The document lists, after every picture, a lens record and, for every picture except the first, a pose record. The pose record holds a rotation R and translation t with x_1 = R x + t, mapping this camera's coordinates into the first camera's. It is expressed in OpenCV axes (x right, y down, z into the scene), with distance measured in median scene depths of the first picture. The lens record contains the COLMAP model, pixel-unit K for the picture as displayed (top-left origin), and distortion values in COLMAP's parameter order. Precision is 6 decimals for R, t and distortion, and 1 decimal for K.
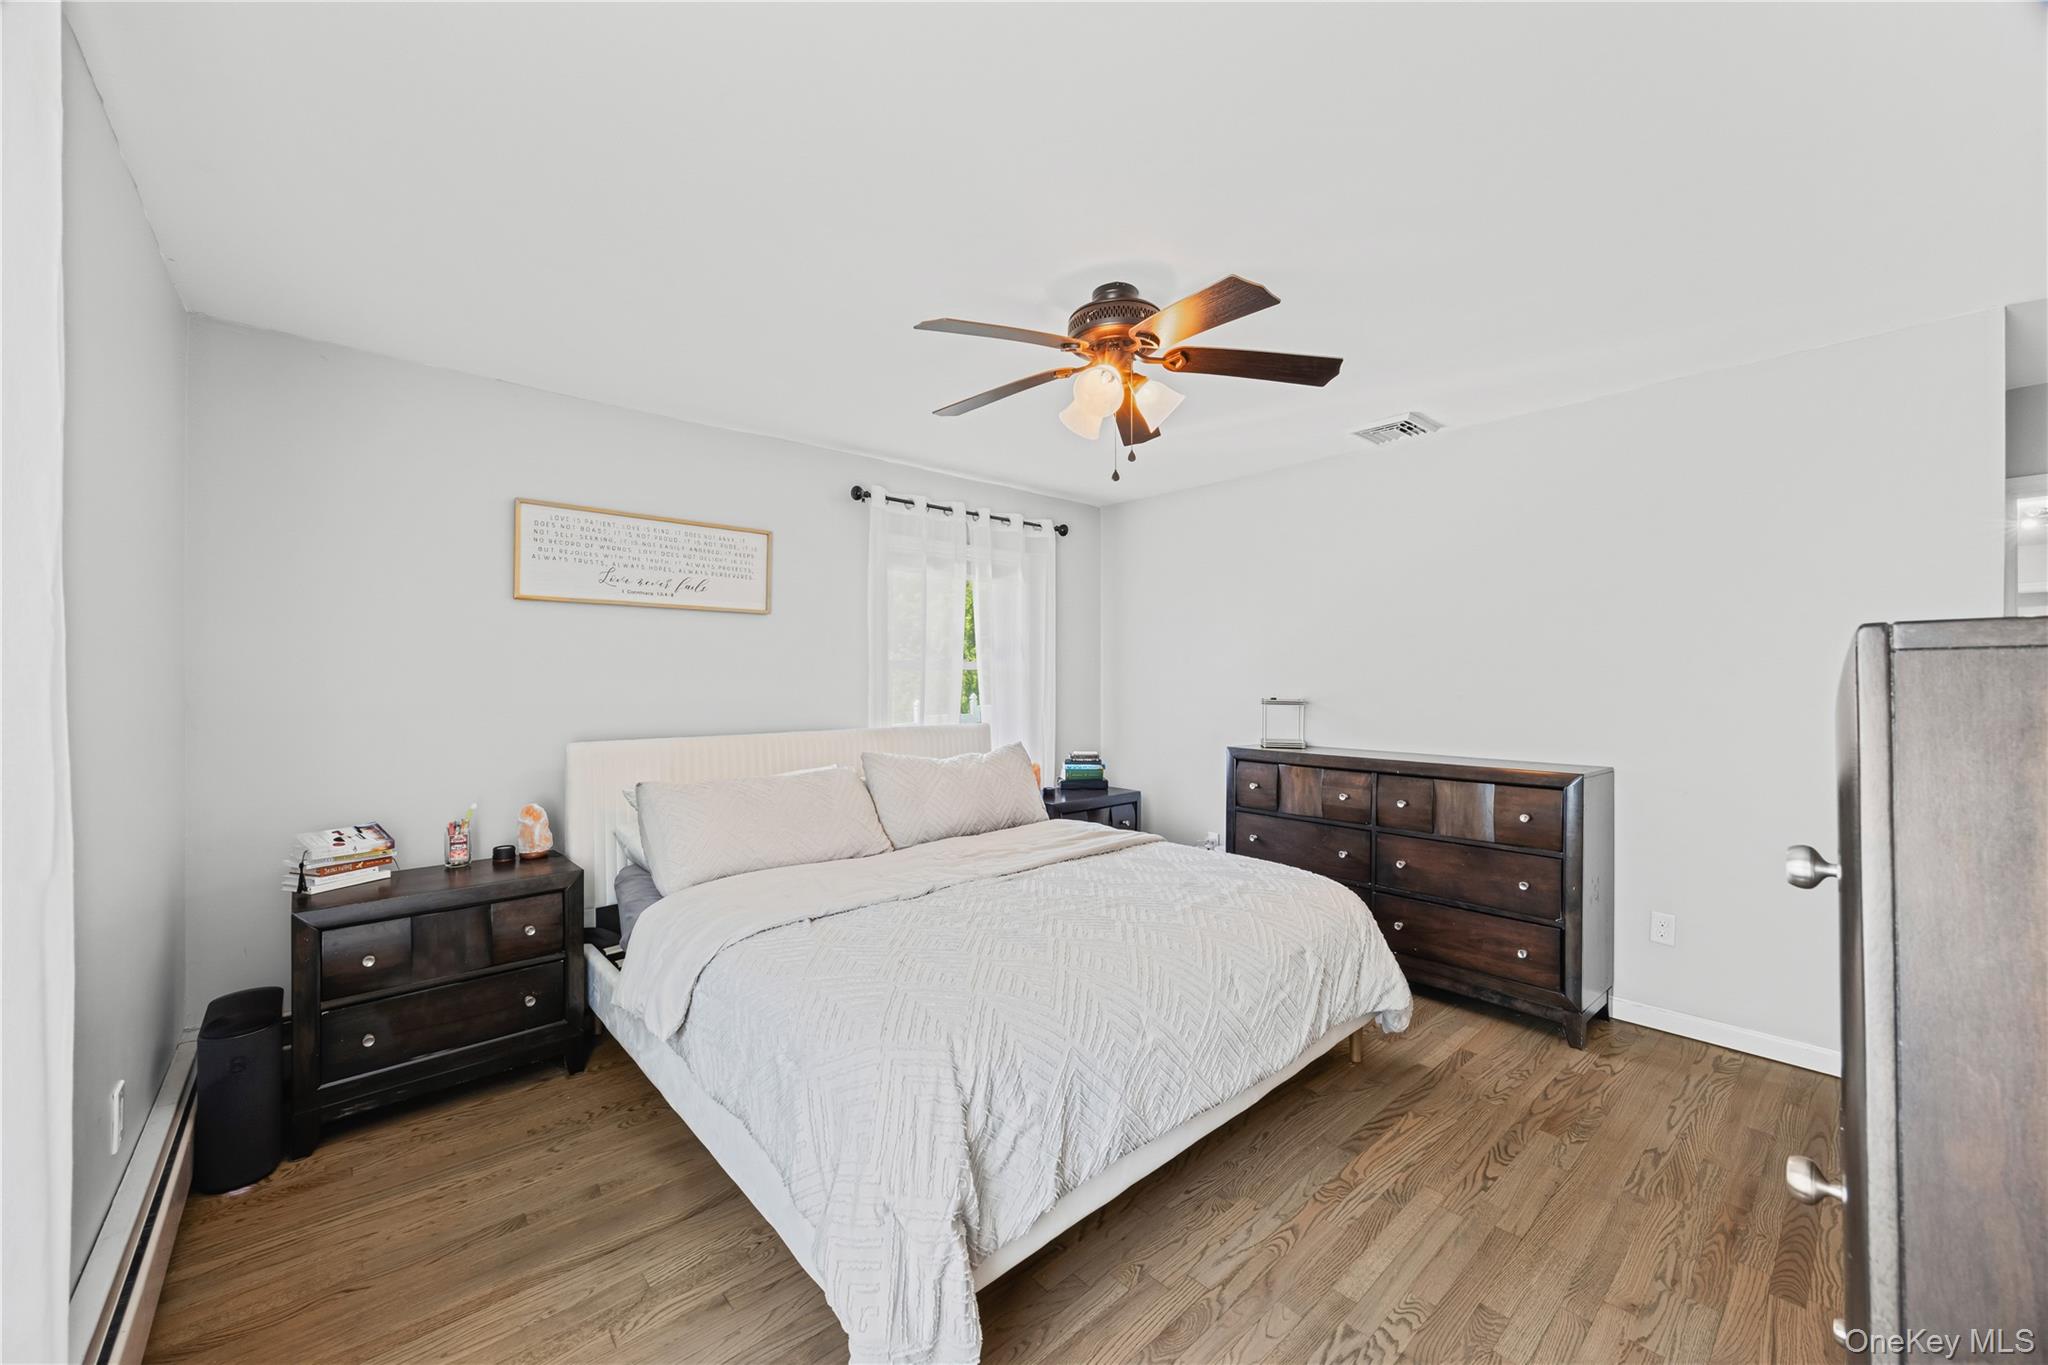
lens RADIAL K [[786.5, 0, 1020.8], [0, 786.5, 671.2], [0, 0, 1]] dist [-0.003699, -0.000334]
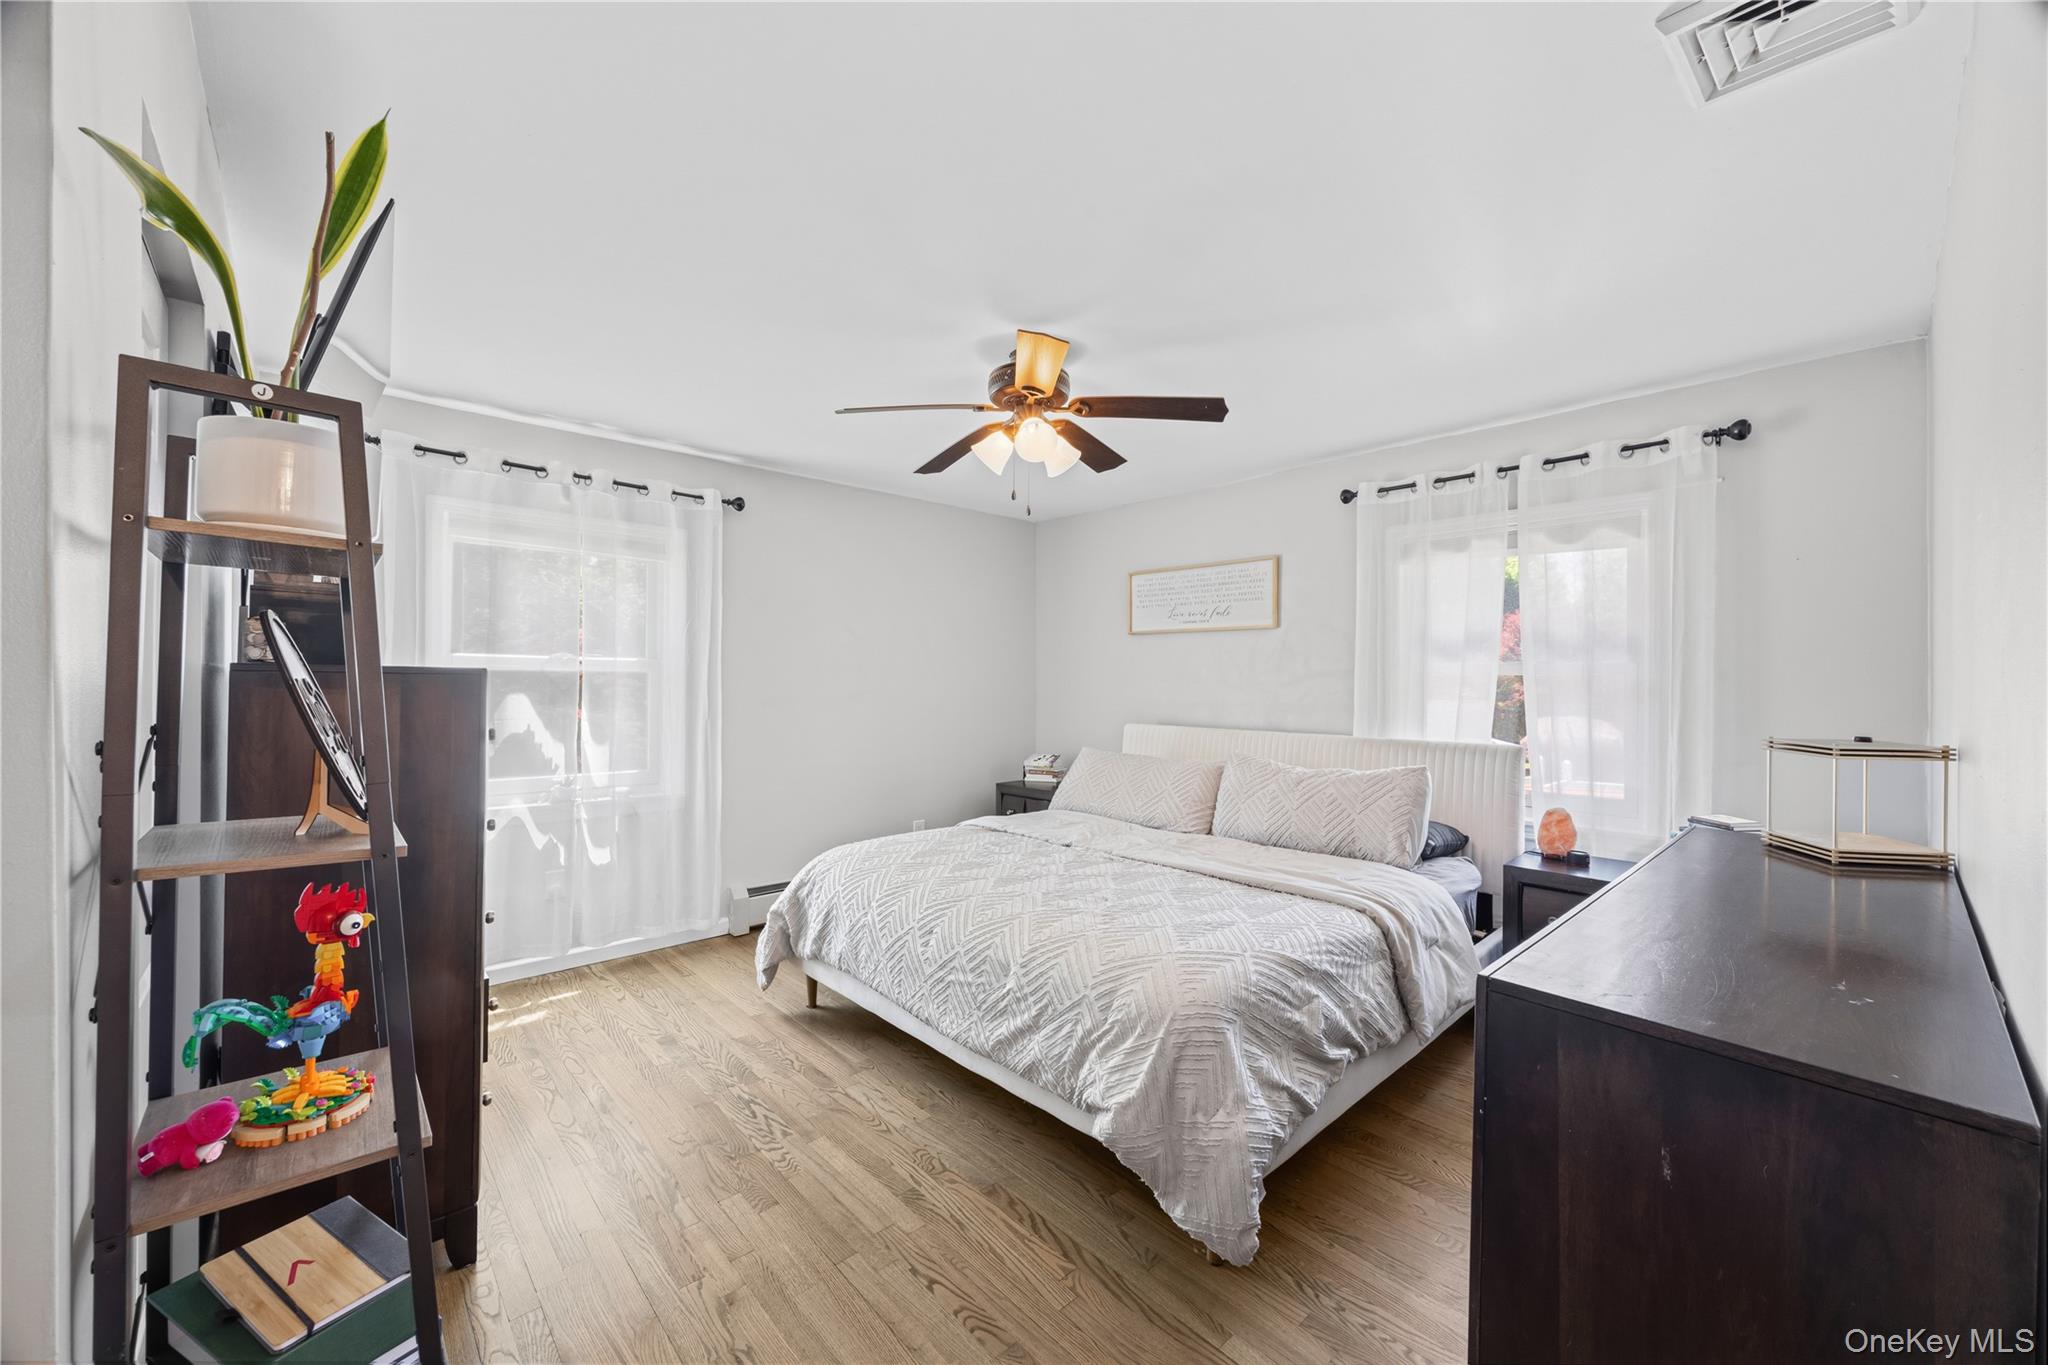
lens RADIAL K [[786.5, 0, 1020.8], [0, 786.5, 671.2], [0, 0, 1]] dist [-0.003699, -0.000334]
pose [[0.005719, -0.010918, -0.999924, 1.310759], [0.003073, 0.999936, -0.010900, 0.002883], [0.999979, -0.003010, 0.005752, 0.993628]]
